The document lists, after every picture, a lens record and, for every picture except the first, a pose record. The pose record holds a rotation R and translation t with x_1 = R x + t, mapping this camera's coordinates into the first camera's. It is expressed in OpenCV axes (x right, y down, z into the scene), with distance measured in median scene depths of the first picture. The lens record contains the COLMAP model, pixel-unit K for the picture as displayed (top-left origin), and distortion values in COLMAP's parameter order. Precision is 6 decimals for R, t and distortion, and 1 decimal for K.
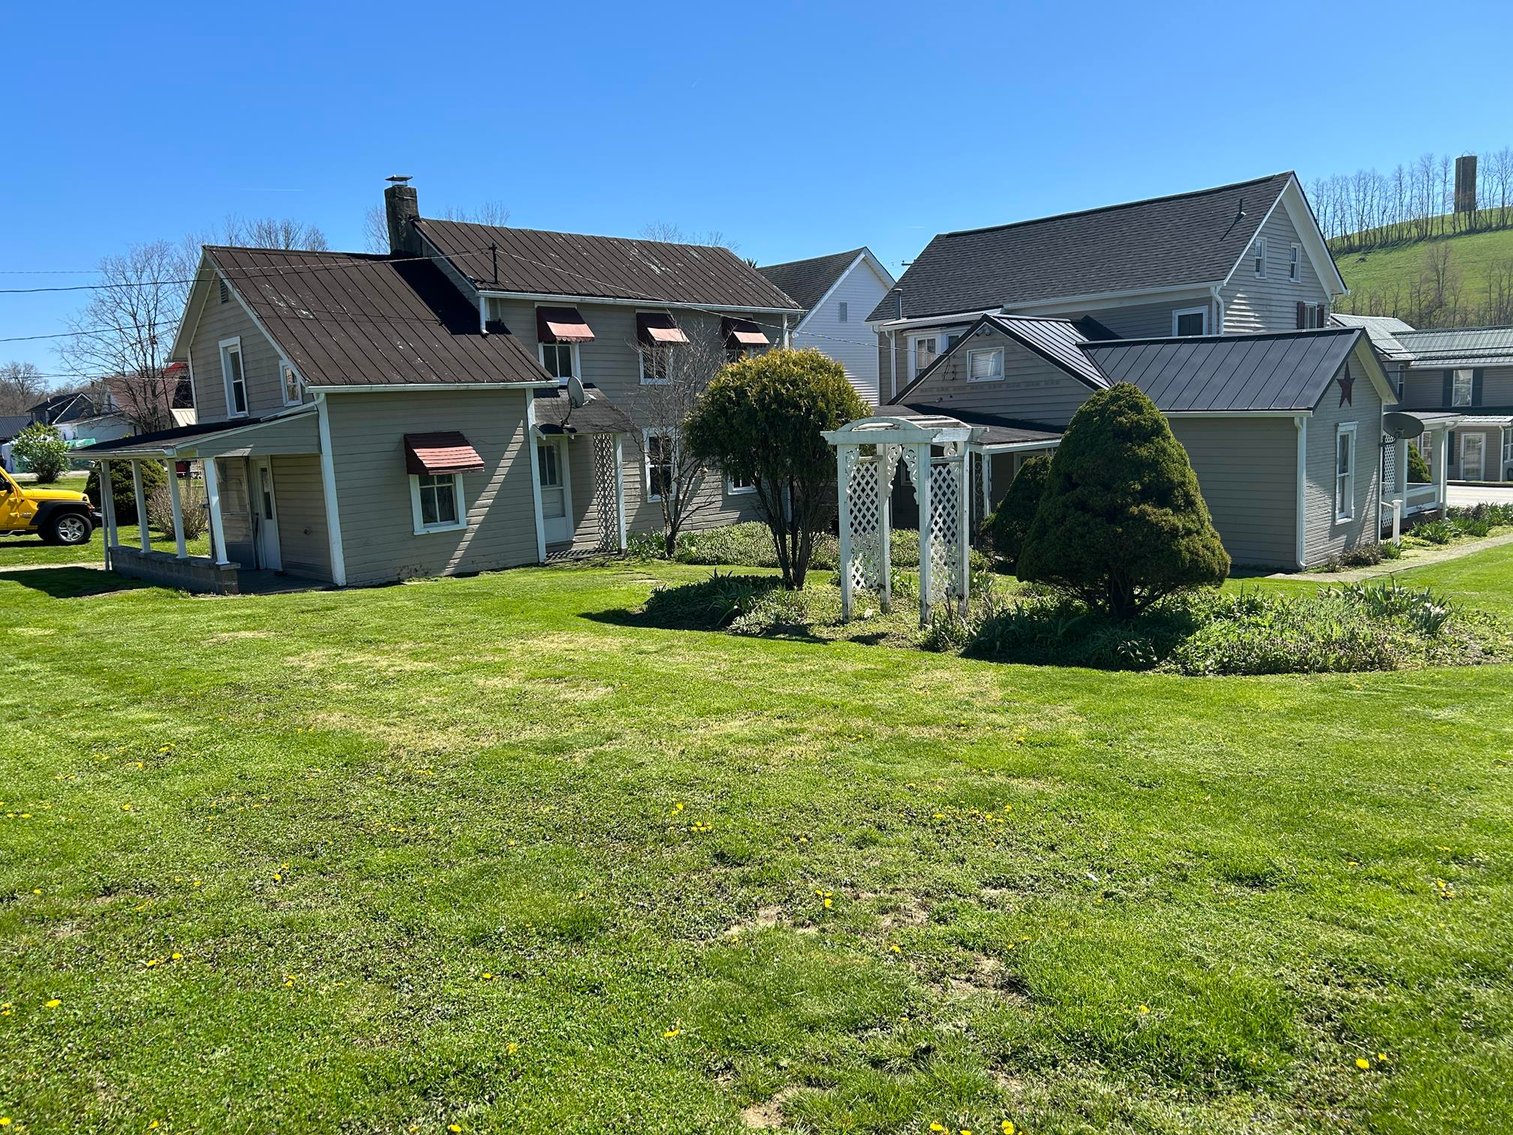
lens RADIAL K [[1140.2, 0, 745.9], [0, 1140.2, 564.8], [0, 0, 1]] dist [0.034195, -0.042033]
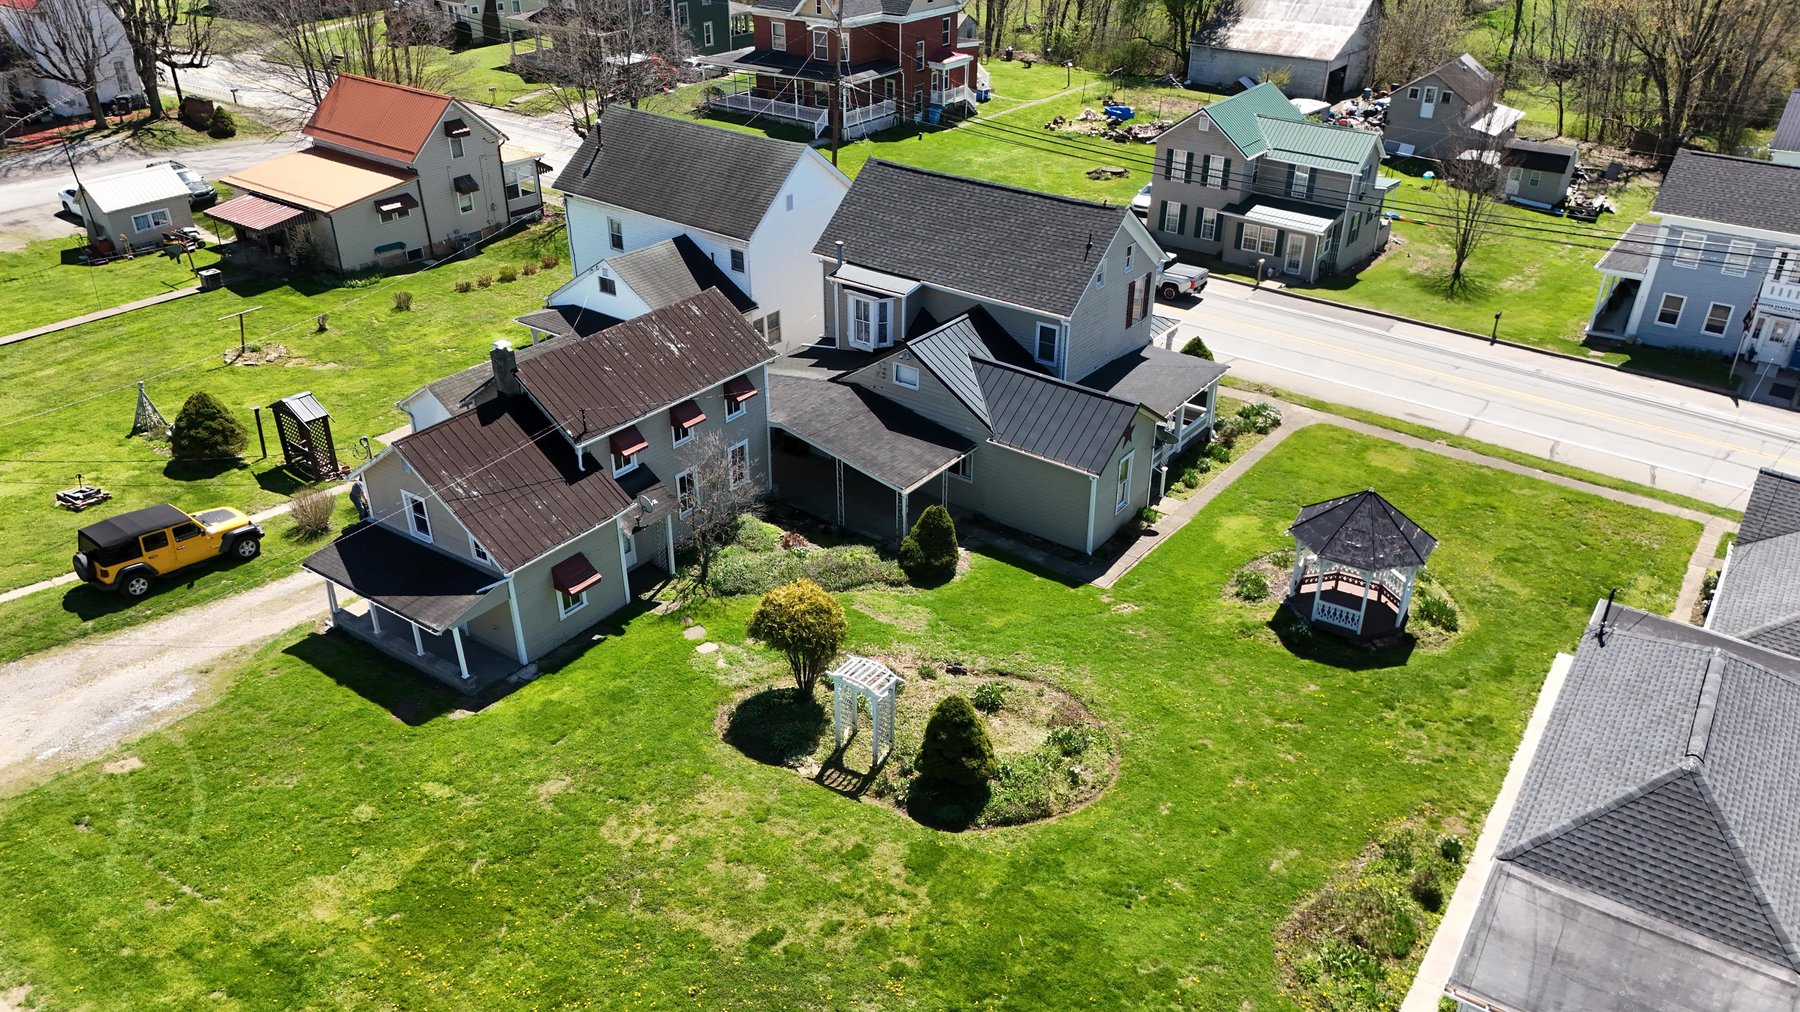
lens RADIAL K [[1319.7, 0, 904.1], [0, 1319.7, 499.3], [0, 0, 1]] dist [0.084722, -0.083540]
pose [[0.979060, -0.054887, 0.196033, -0.147771], [-0.019220, 0.933743, 0.357427, -0.755197], [-0.202663, -0.353710, 0.913136, -0.665278]]
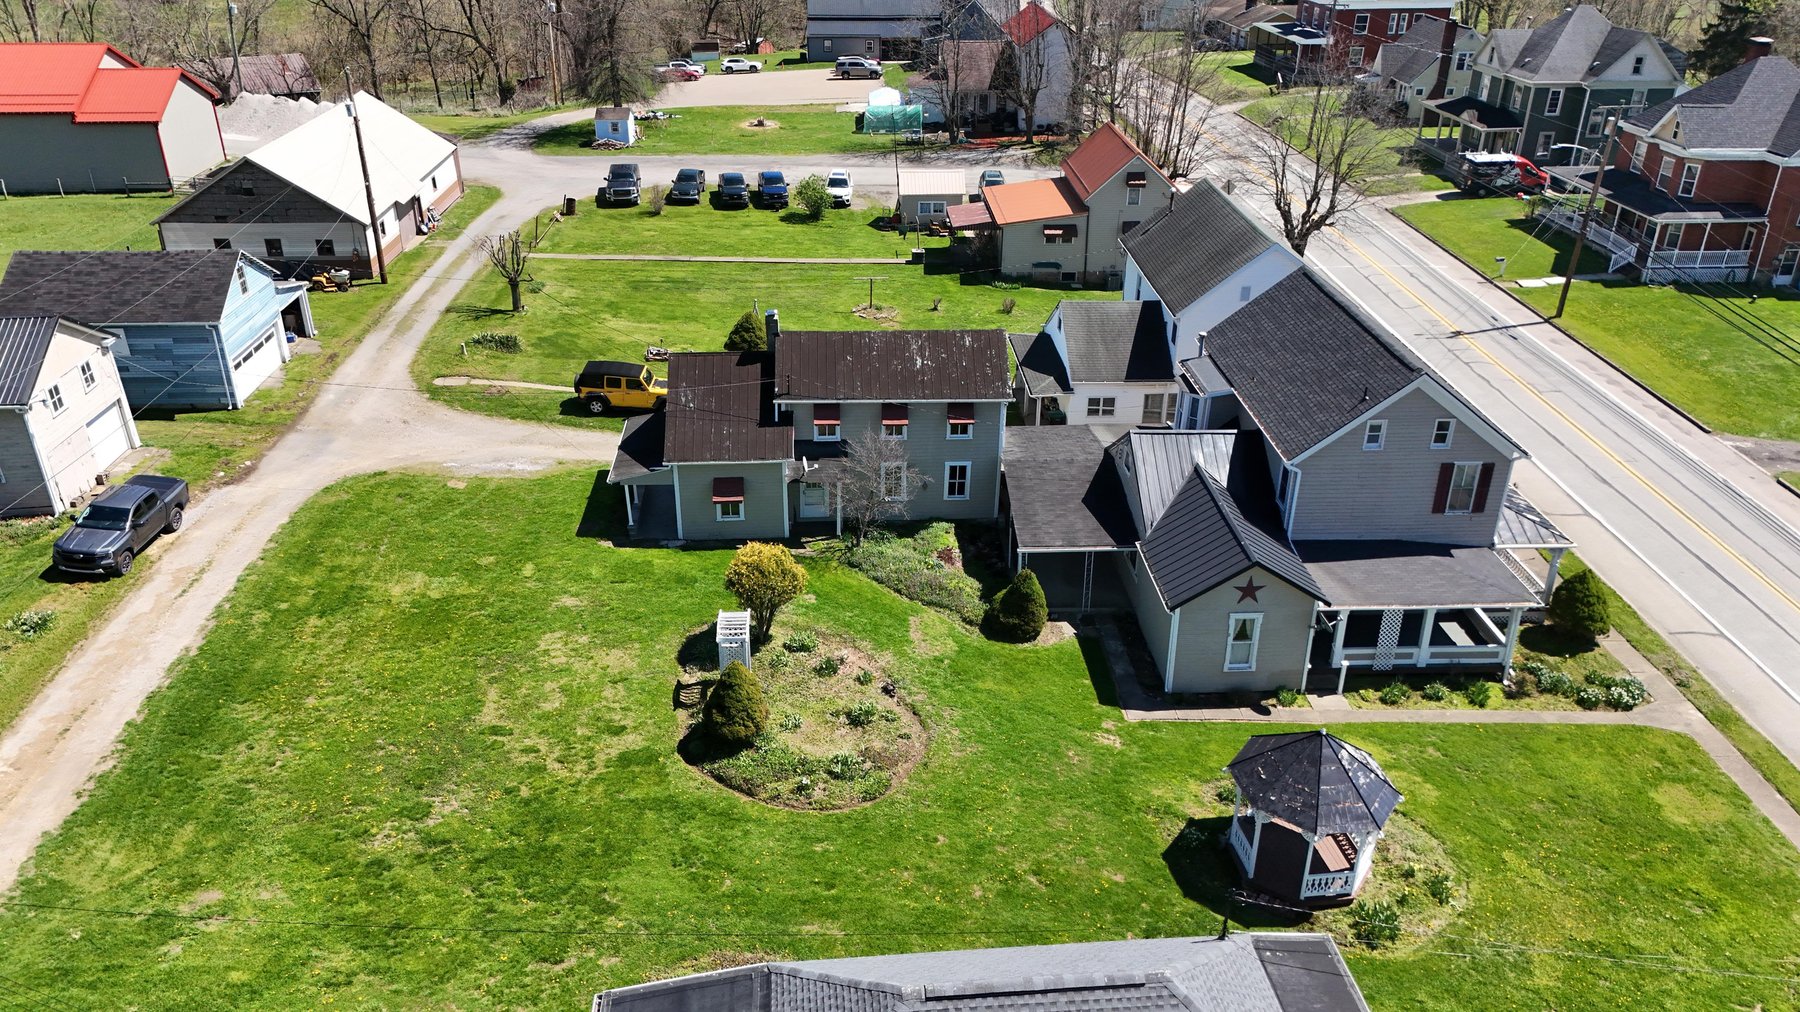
lens RADIAL K [[1319.7, 0, 901.6], [0, 1319.7, 504.7], [0, 0, 1]] dist [0.084722, -0.083540]
pose [[0.771559, 0.325303, -0.546694, 1.125366], [-0.121255, 0.918816, 0.375600, -0.876734], [0.624495, -0.223508, 0.748365, -0.530333]]
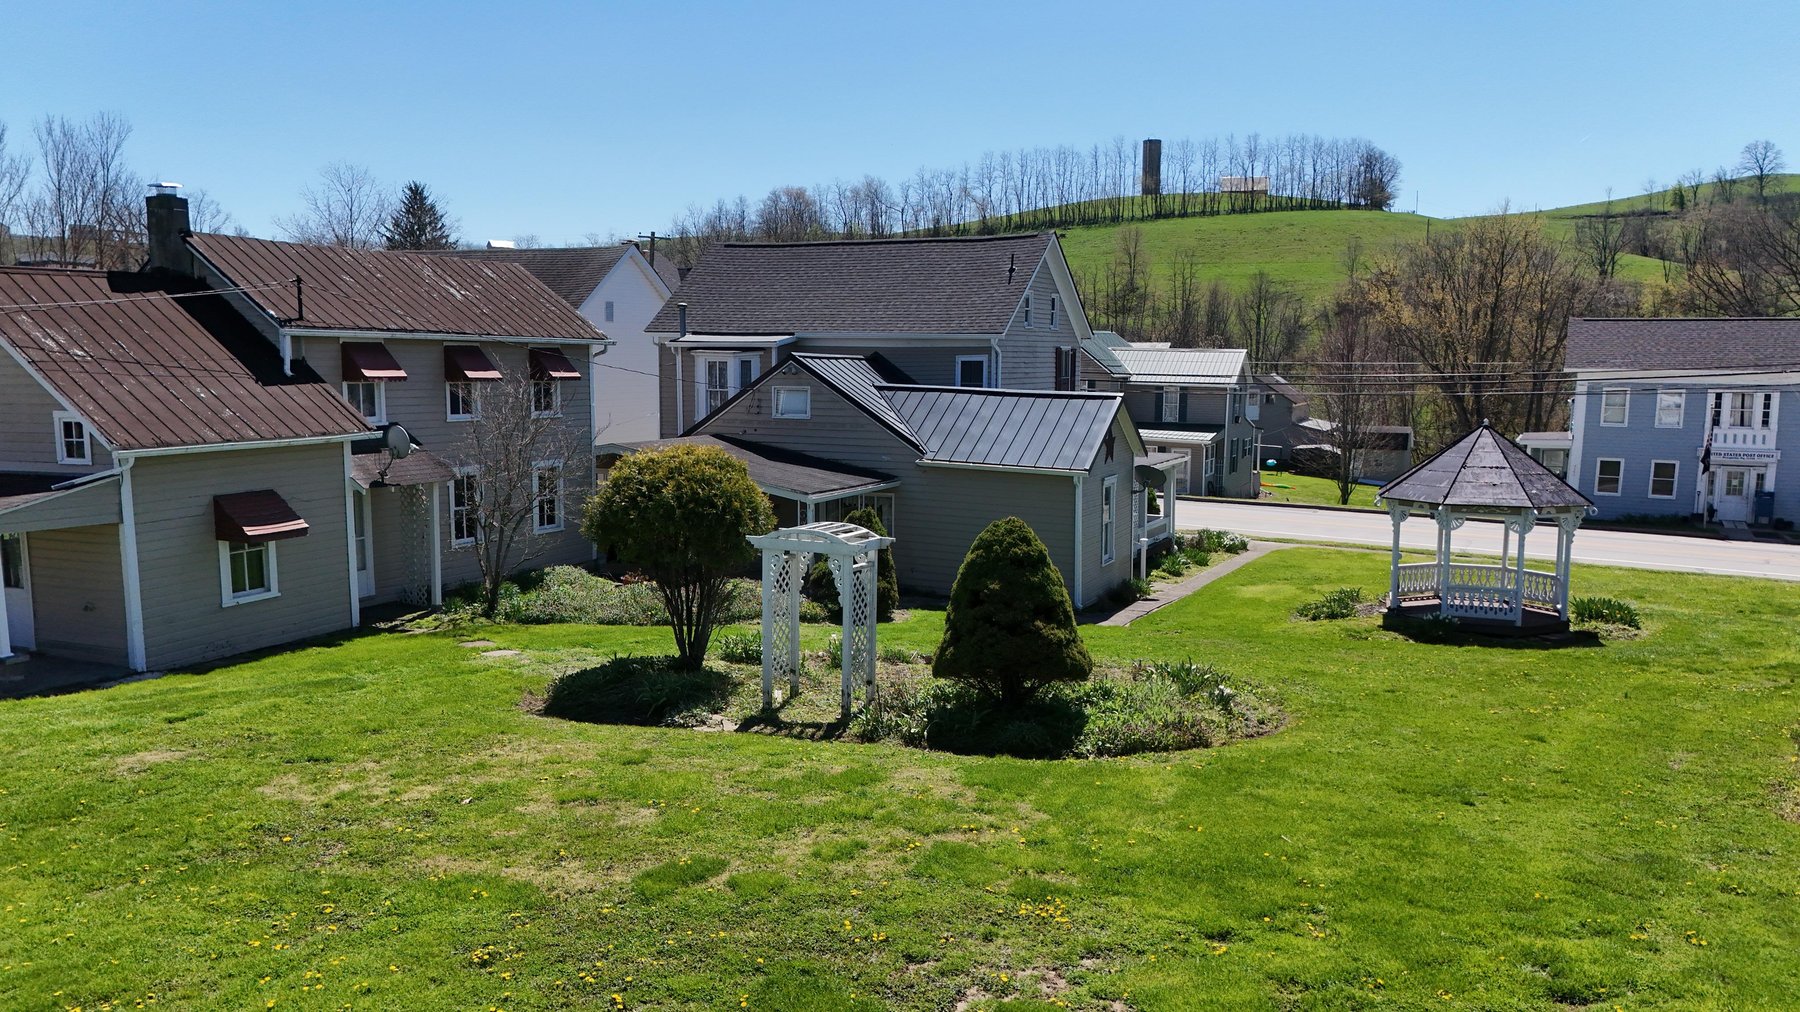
lens RADIAL K [[1319.7, 0, 903.9], [0, 1319.7, 506.2], [0, 0, 1]] dist [0.084722, -0.083540]
pose [[0.929863, 0.005579, 0.367865, -0.155522], [0.003014, 0.999736, -0.022780, -0.068696], [-0.367895, 0.022292, 0.929600, -0.149033]]
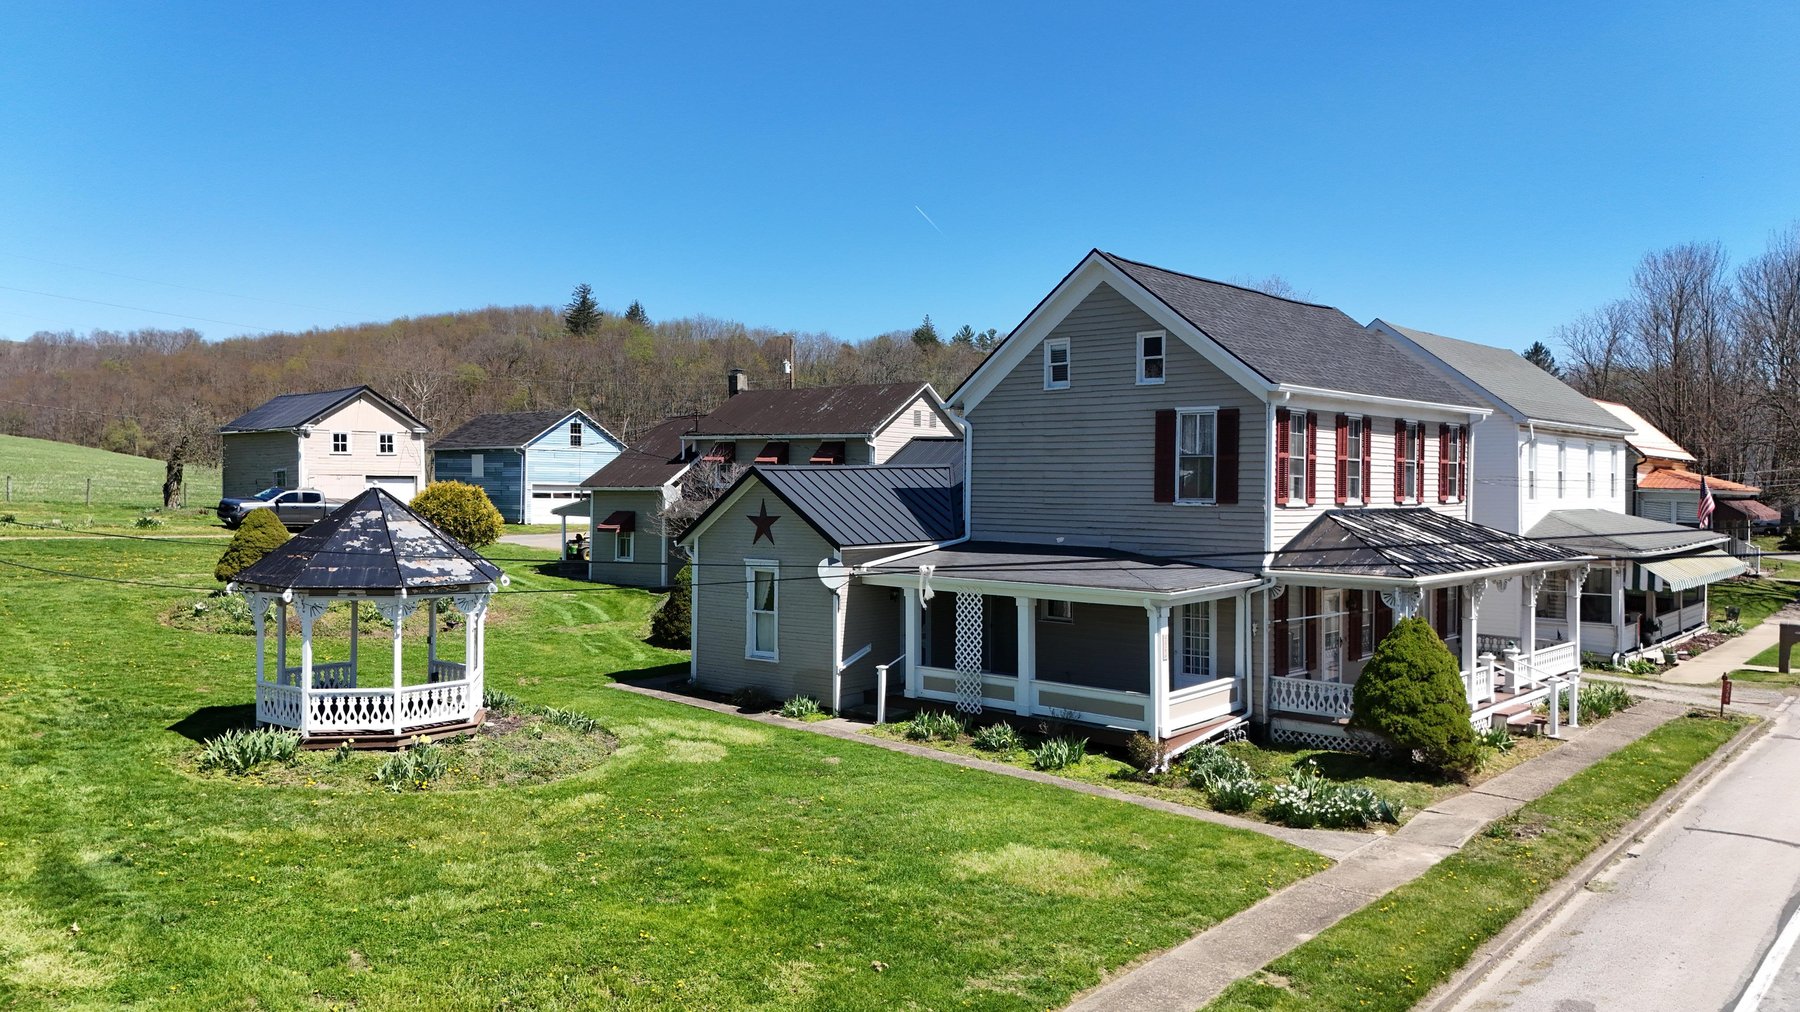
lens RADIAL K [[1319.7, 0, 899.6], [0, 1319.7, 512.4], [0, 0, 1]] dist [0.084722, -0.083540]
pose [[0.113790, 0.060589, -0.991656, 1.772617], [-0.142572, 0.988803, 0.044055, -0.245723], [0.983222, 0.136370, 0.121155, 1.030193]]
